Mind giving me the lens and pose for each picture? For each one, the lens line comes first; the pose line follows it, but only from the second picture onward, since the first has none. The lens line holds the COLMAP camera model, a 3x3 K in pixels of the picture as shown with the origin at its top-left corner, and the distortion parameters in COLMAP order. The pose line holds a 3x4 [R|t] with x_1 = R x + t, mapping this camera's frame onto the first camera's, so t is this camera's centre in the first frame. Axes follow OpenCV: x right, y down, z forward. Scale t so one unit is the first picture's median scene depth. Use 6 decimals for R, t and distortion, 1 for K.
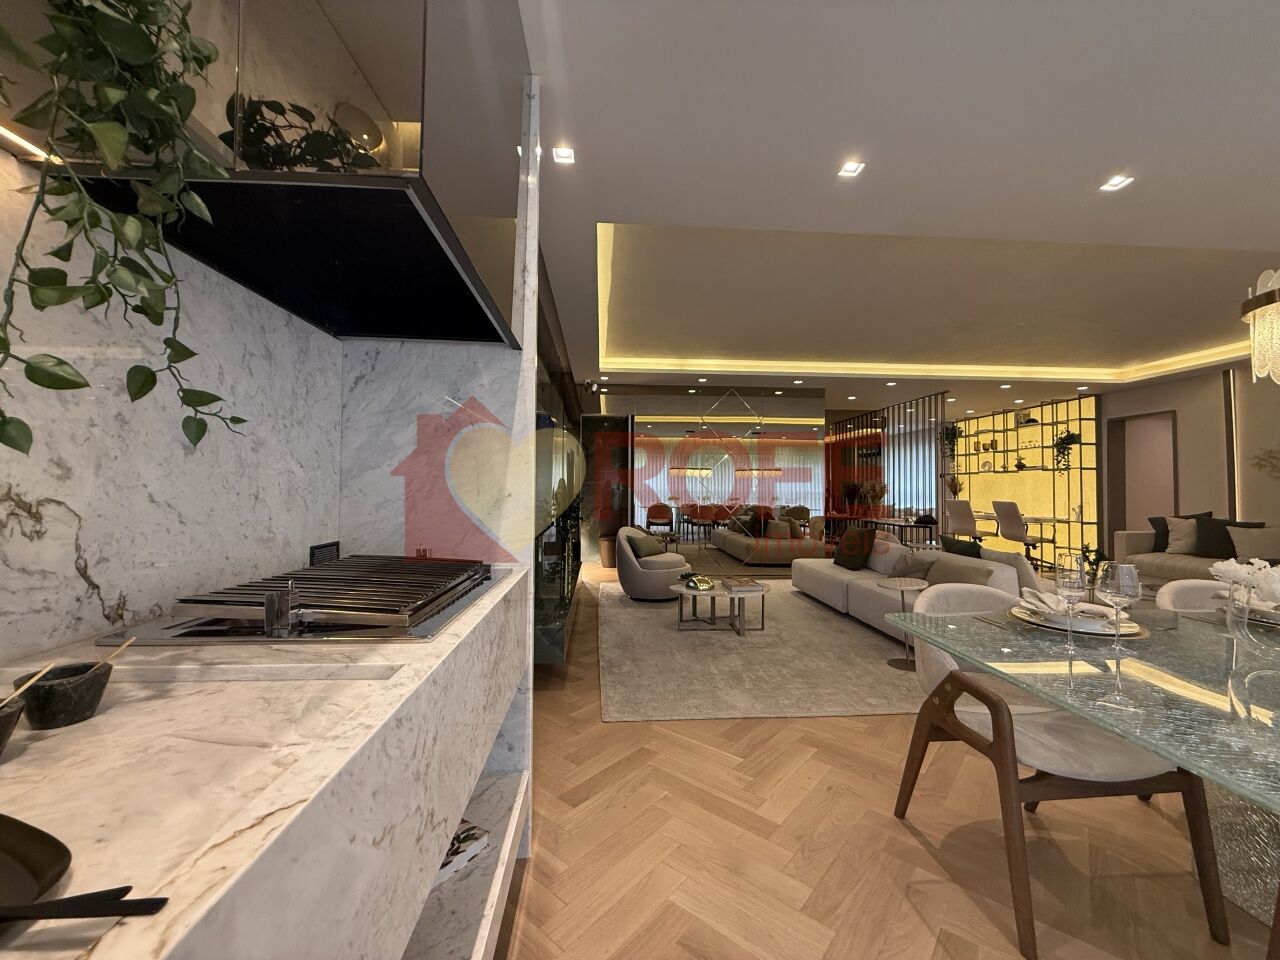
lens RADIAL K [[509.2, 0, 635.3], [0, 509.2, 475.4], [0, 0, 1]] dist [0.001435, -0.000519]
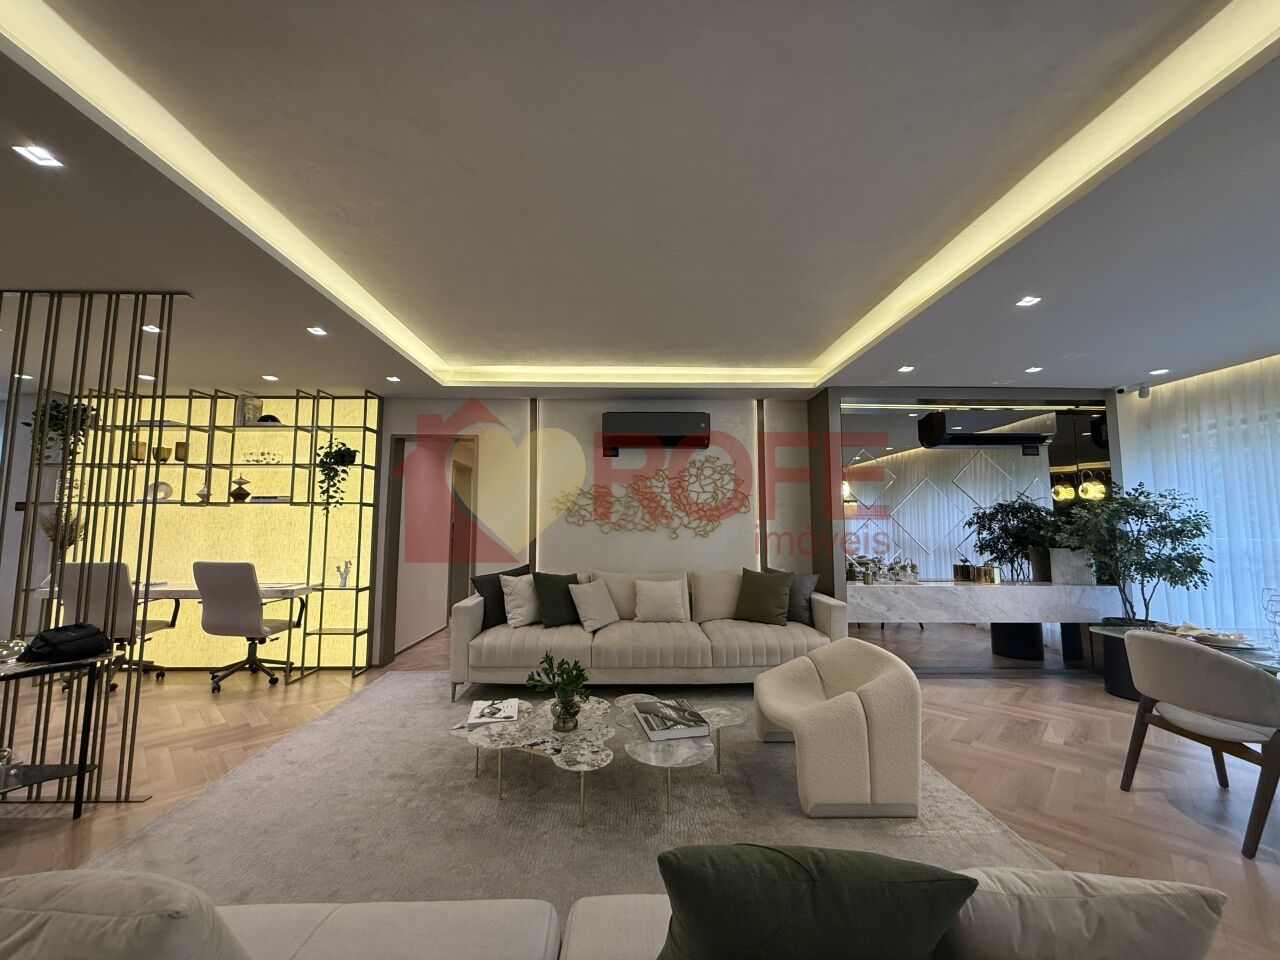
lens RADIAL K [[509.2, 0, 635.3], [0, 509.2, 475.4], [0, 0, 1]] dist [0.001435, -0.000519]
pose [[0.048140, 0.087532, 0.994998, 0.222820], [-0.026934, 0.995904, -0.086309, -0.002915], [-0.998477, -0.022644, 0.050301, 0.556701]]
